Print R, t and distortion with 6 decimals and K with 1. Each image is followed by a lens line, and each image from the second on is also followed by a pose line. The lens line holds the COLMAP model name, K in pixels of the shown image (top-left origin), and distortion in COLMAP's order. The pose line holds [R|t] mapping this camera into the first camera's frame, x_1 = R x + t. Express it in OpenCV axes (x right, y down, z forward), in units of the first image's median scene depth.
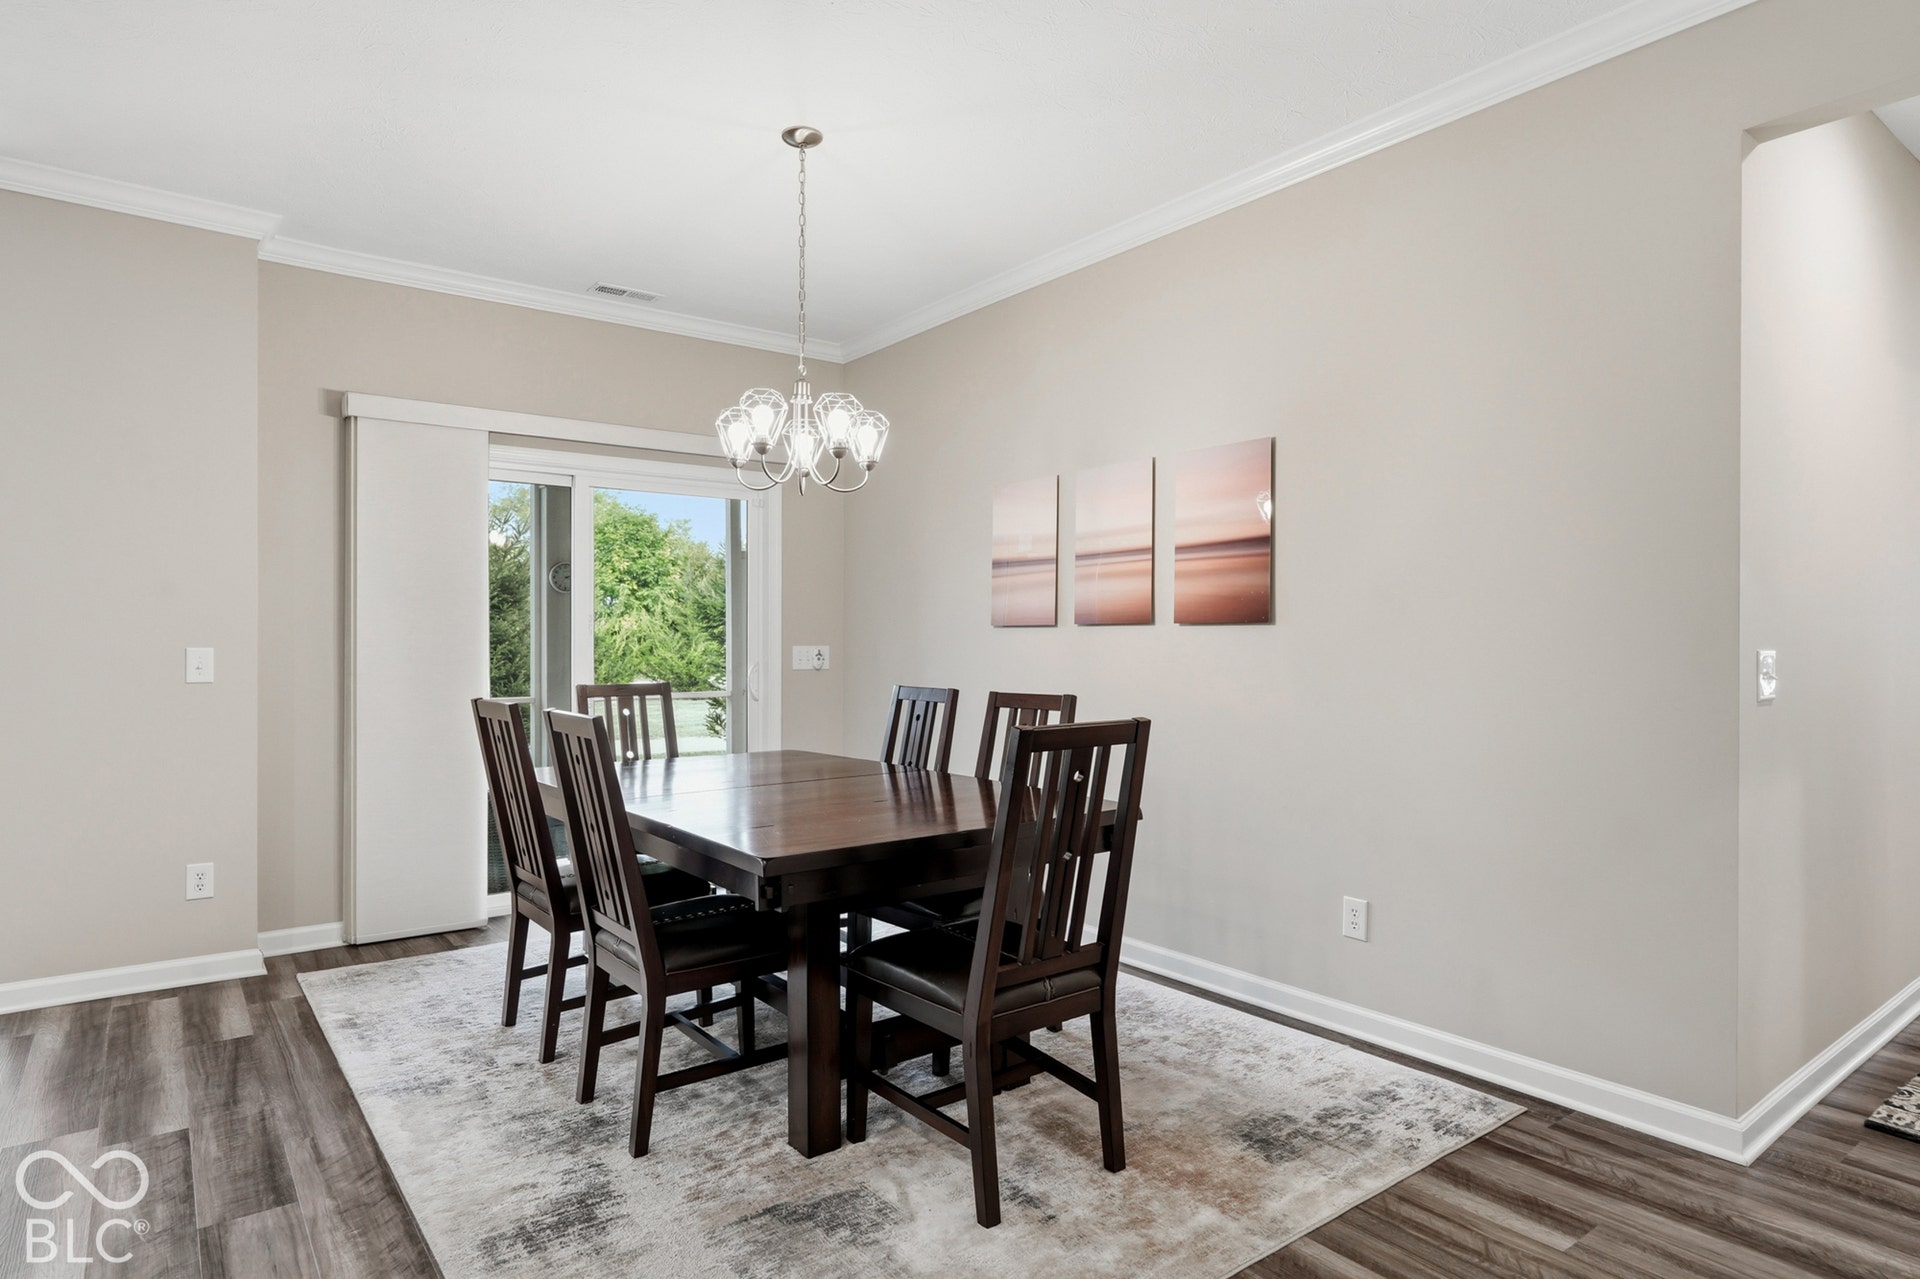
lens RADIAL K [[1073.7, 0, 955.6], [0, 1073.7, 647.5], [0, 0, 1]] dist [0.000191, -0.001086]
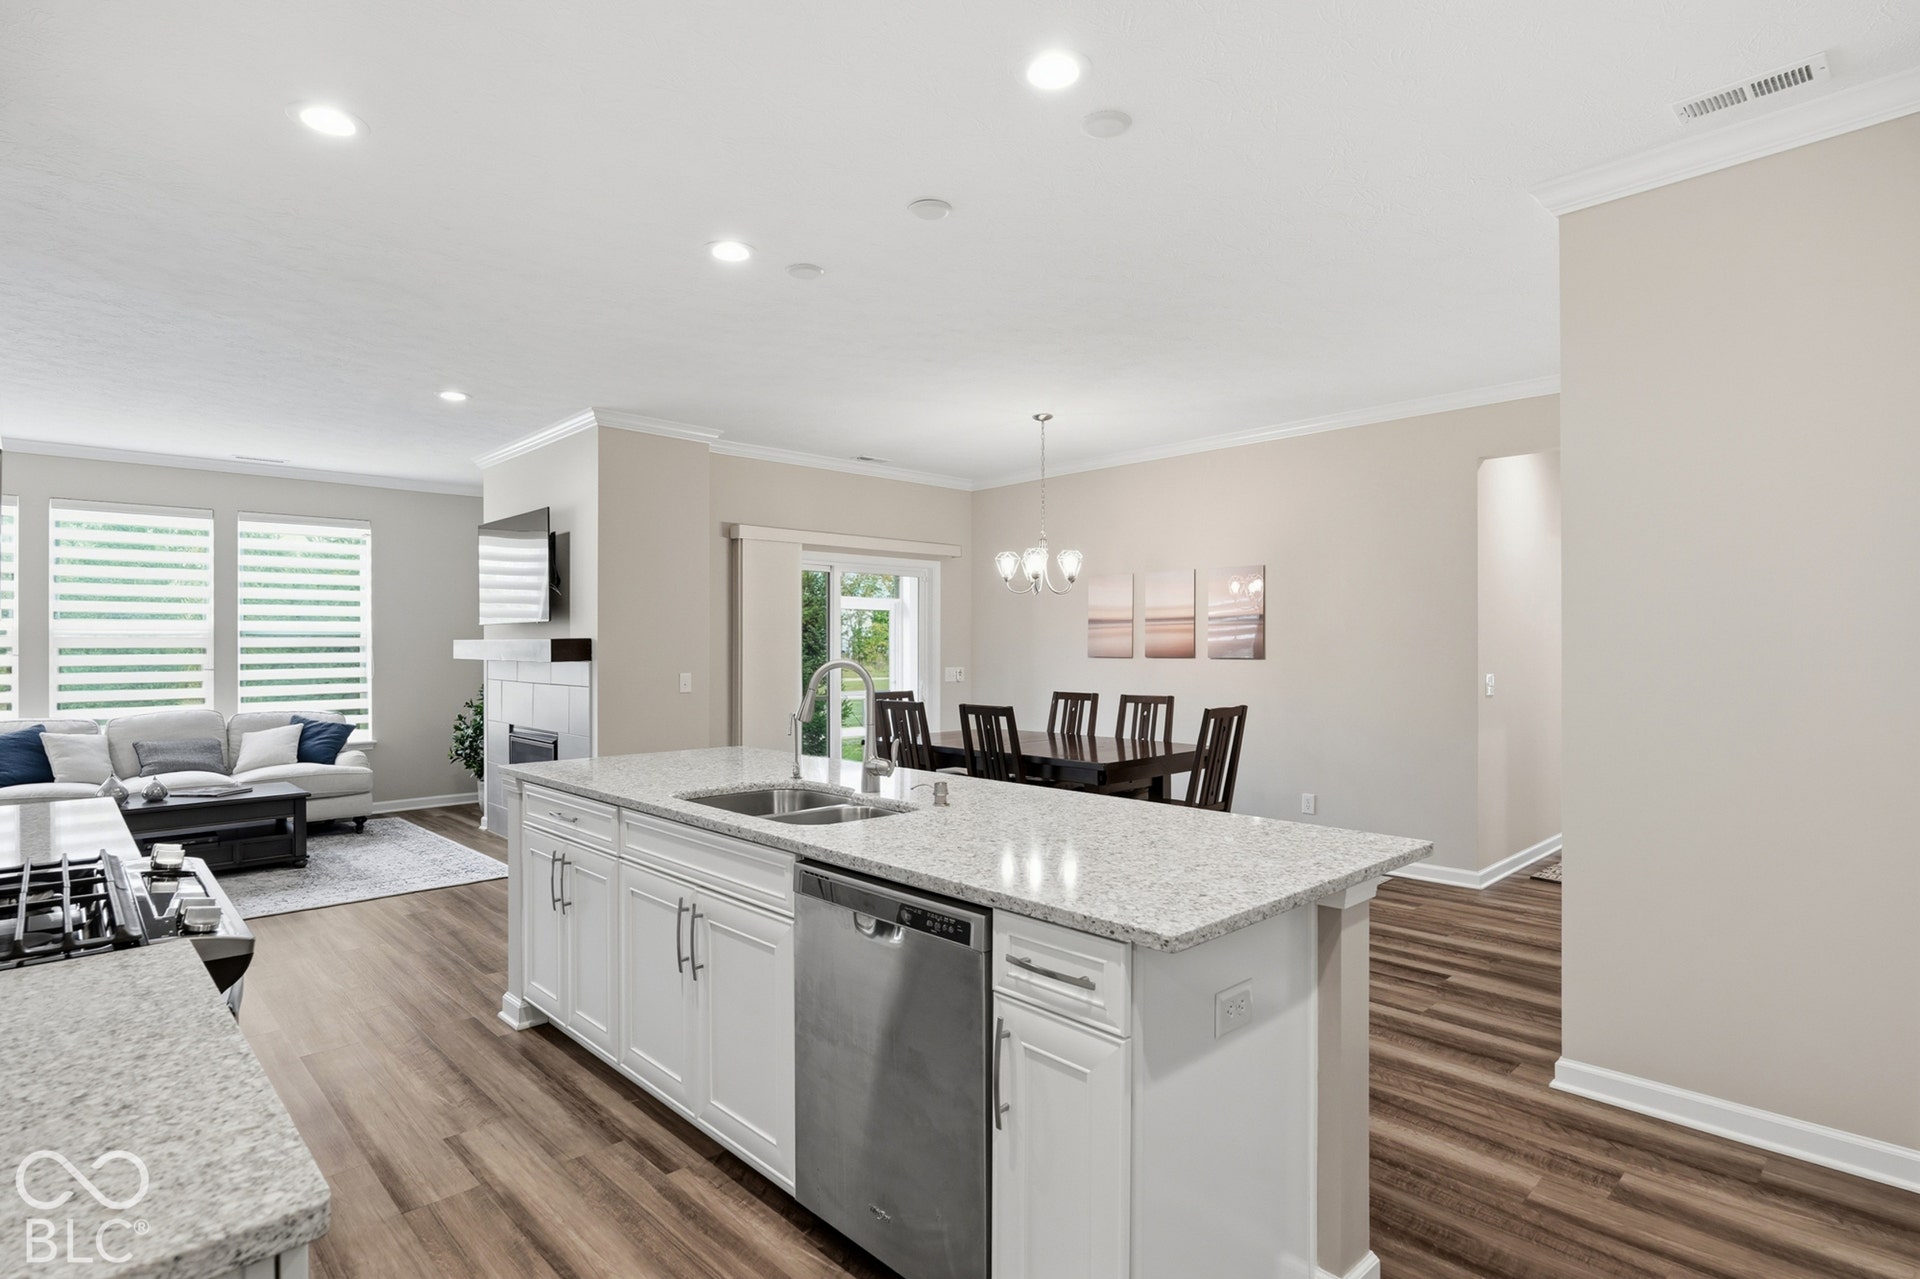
lens RADIAL K [[979.9, 0, 960.0], [0, 979.9, 639.5], [0, 0, 1]] dist [-0.002833, 0.000394]
pose [[0.993258, -0.000692, 0.115919, -0.423272], [0.002261, 0.999908, -0.013401, -0.031650], [-0.115899, 0.013572, 0.993168, -0.657016]]
